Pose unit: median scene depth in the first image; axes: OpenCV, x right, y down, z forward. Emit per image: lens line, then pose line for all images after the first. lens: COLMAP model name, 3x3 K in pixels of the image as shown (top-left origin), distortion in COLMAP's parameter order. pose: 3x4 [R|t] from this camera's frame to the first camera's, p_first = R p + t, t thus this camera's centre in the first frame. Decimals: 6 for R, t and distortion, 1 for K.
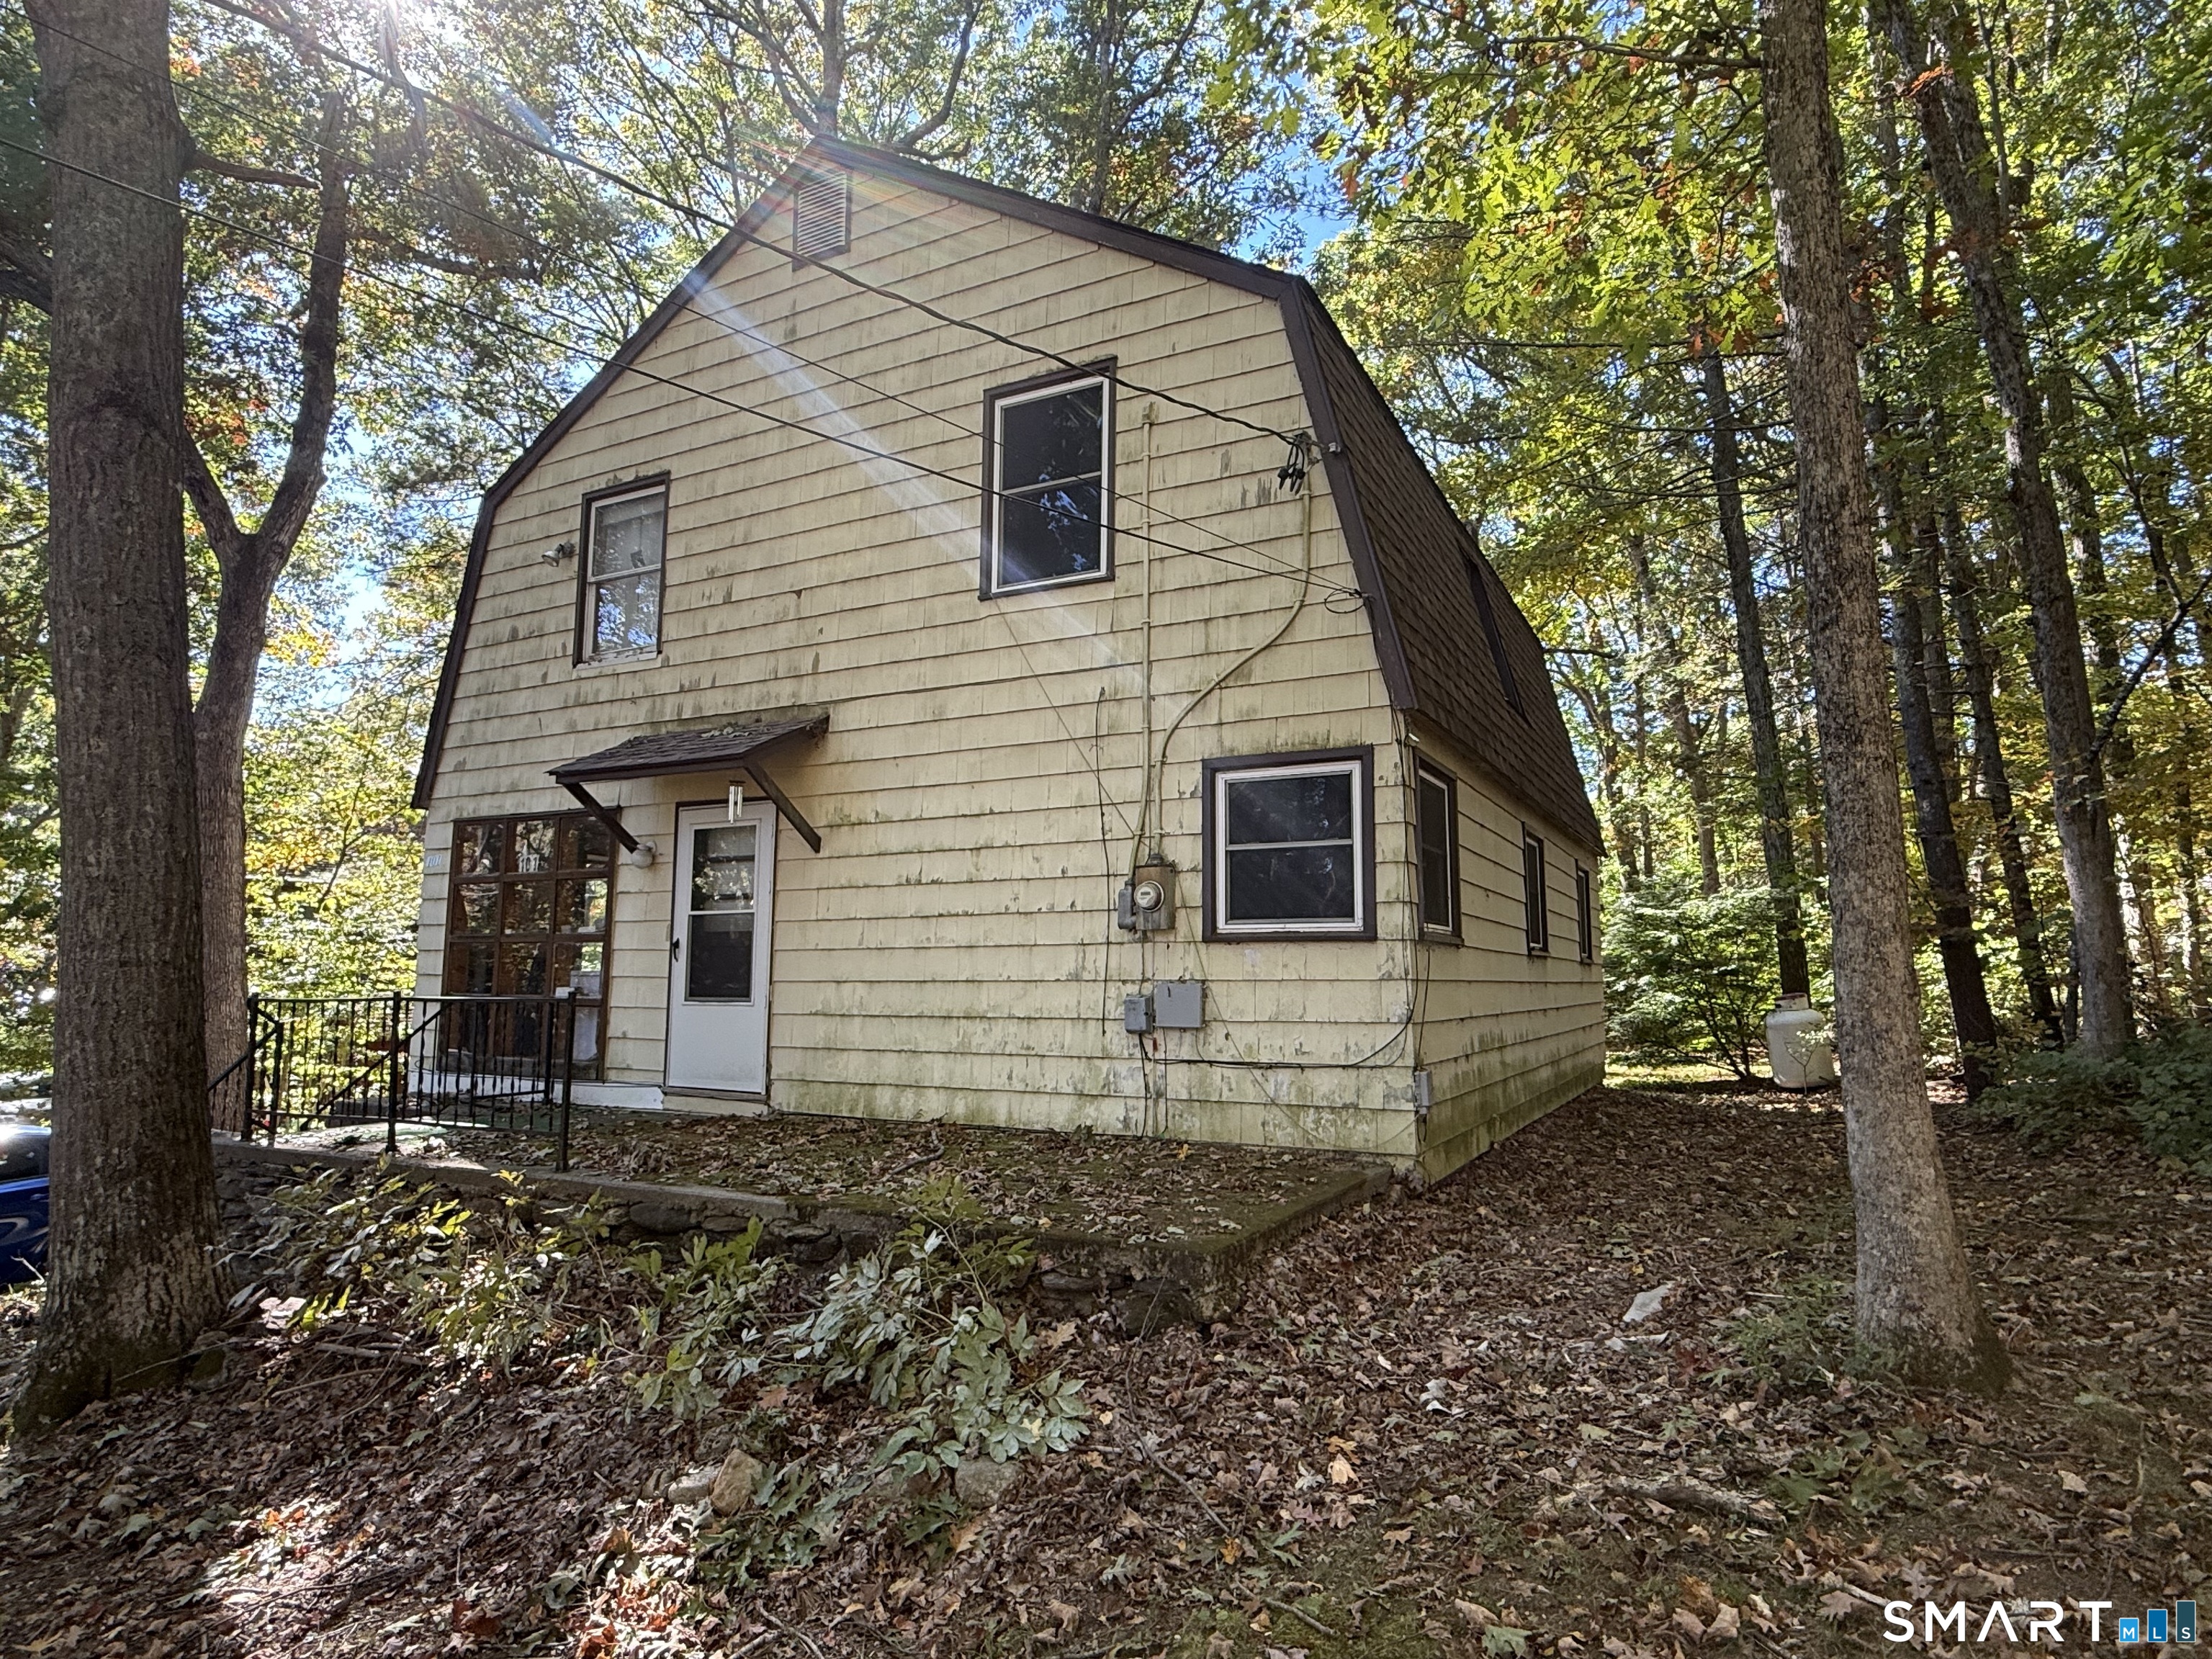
lens RADIAL K [[1225.1, 0, 1106.0], [0, 1225.1, 829.5], [0, 0, 1]] dist [-0.004889, -0.001758]
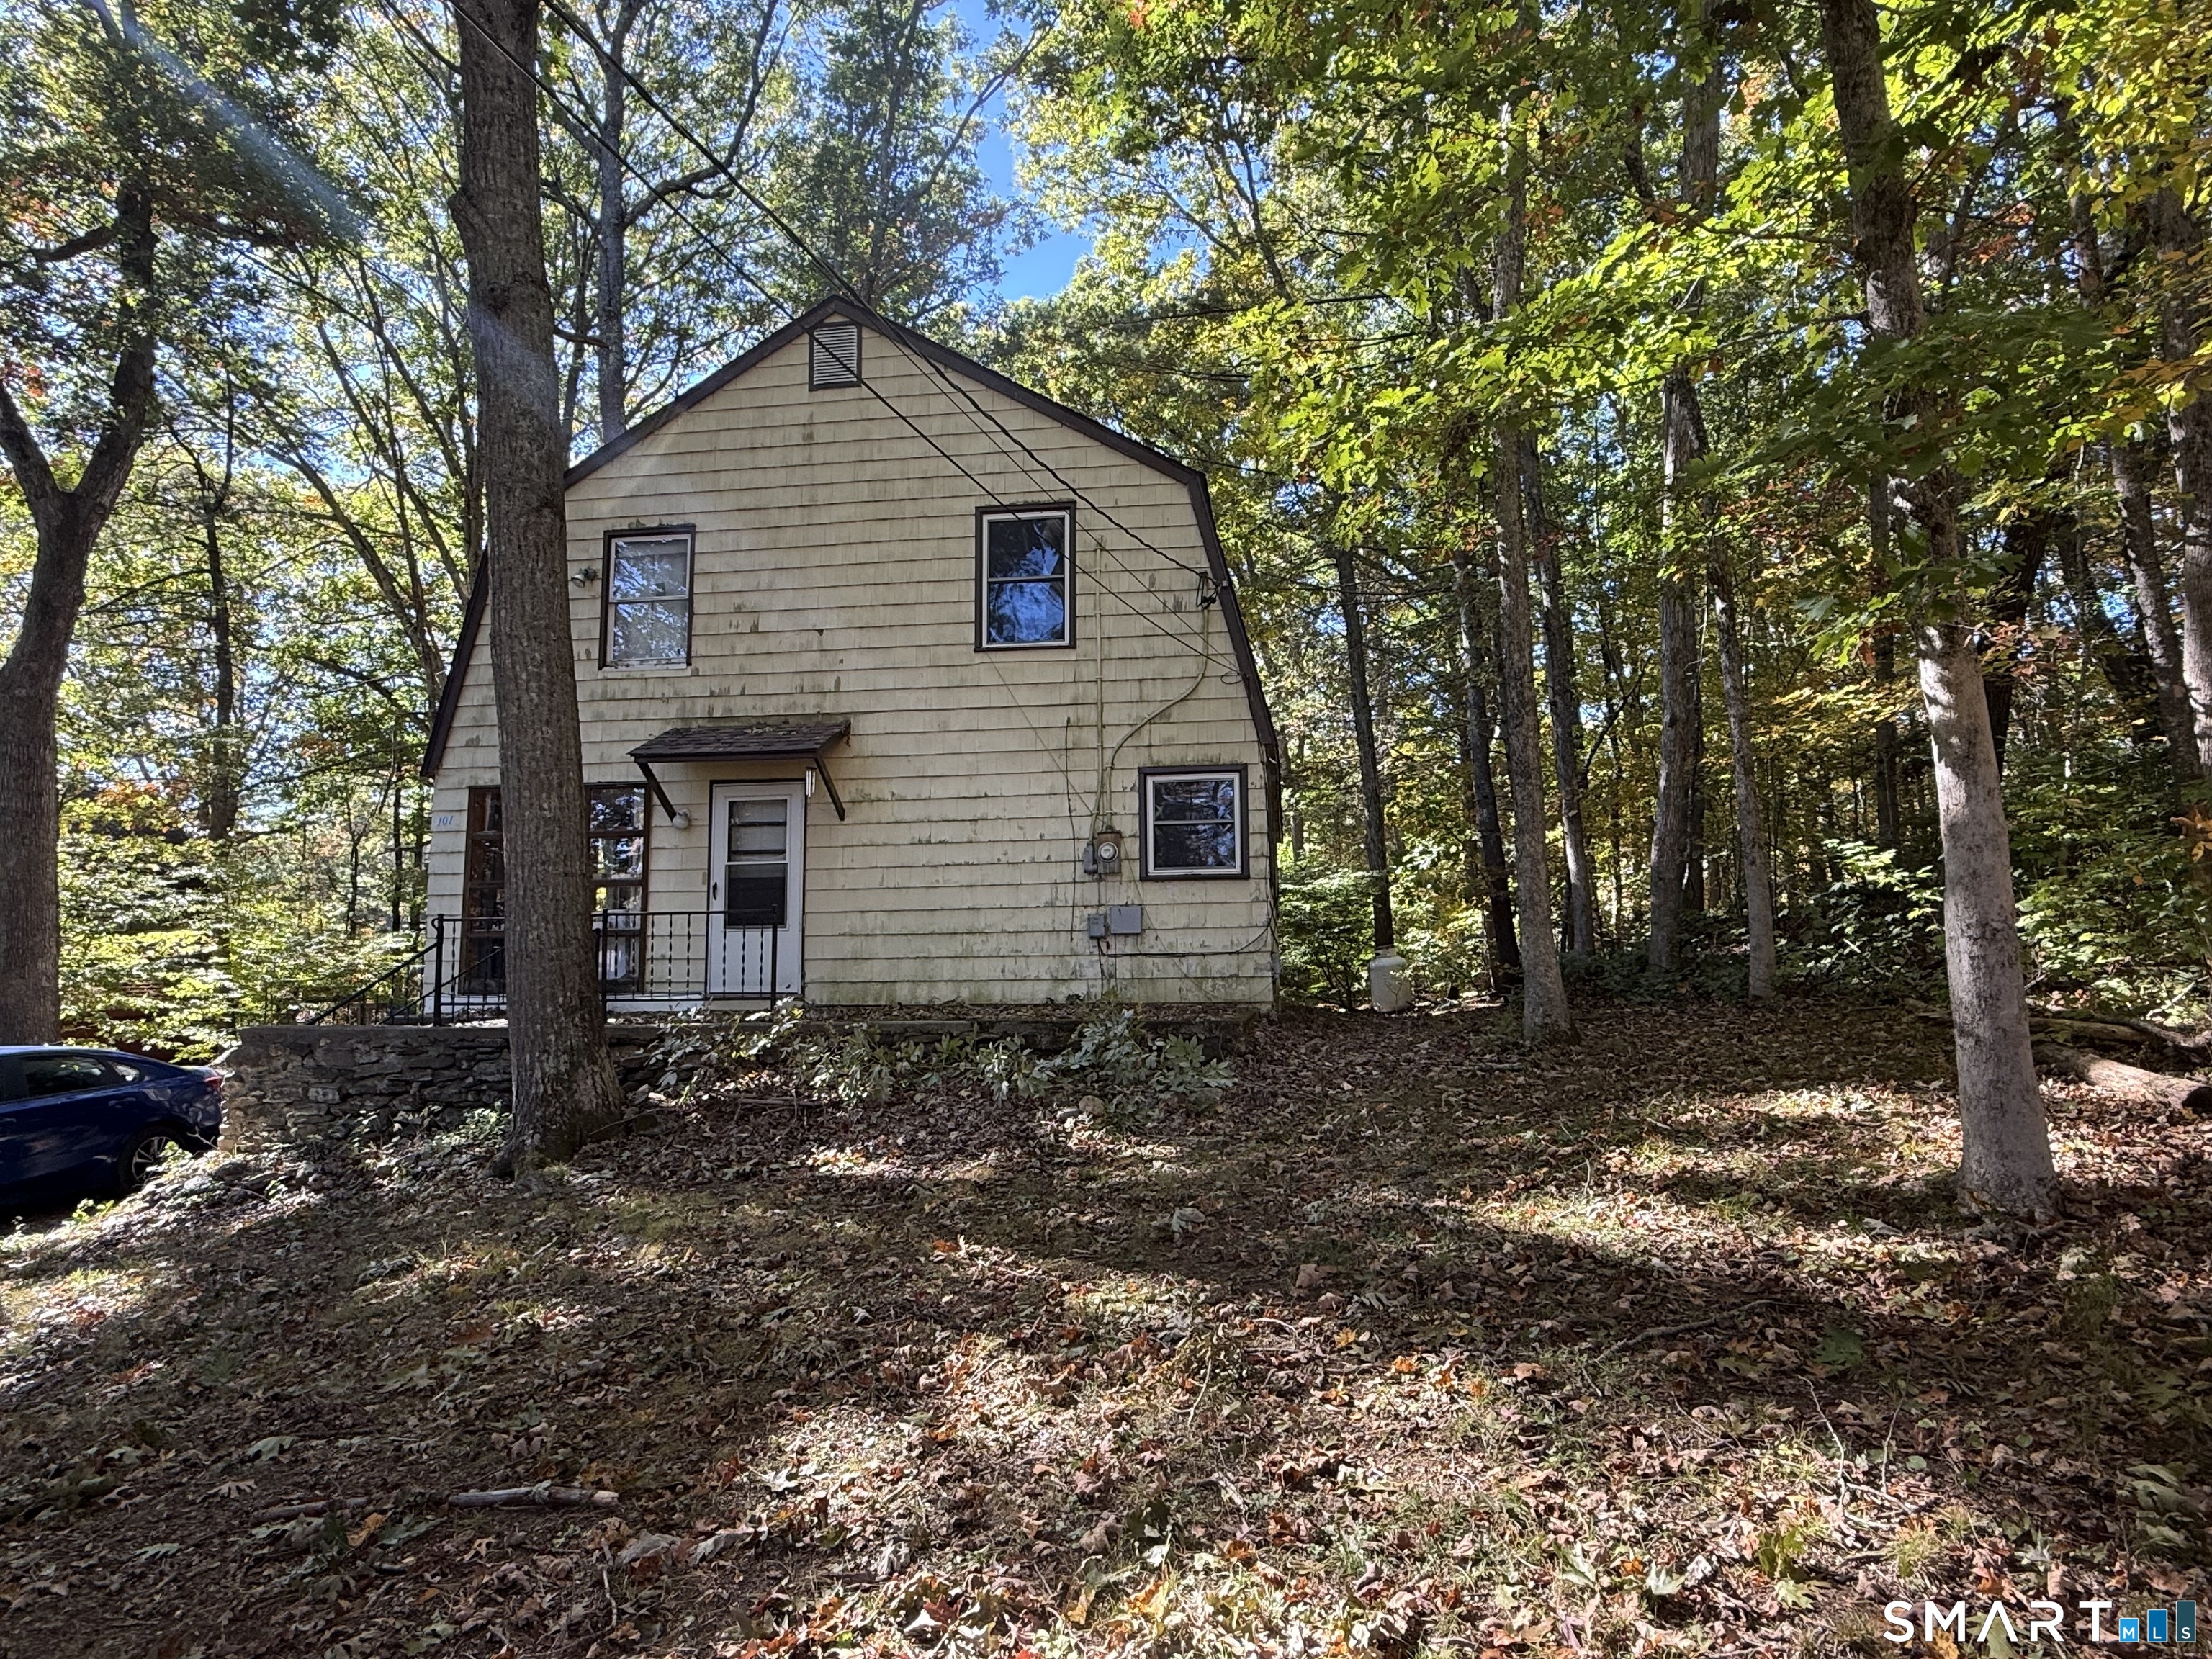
lens RADIAL K [[1225.1, 0, 1106.0], [0, 1225.1, 829.5], [0, 0, 1]] dist [-0.004889, -0.001758]
pose [[0.941106, 0.025744, 0.337130, -0.433285], [-0.026613, 0.999644, -0.002045, 0.024579], [-0.337063, -0.007047, 0.941456, -0.428320]]
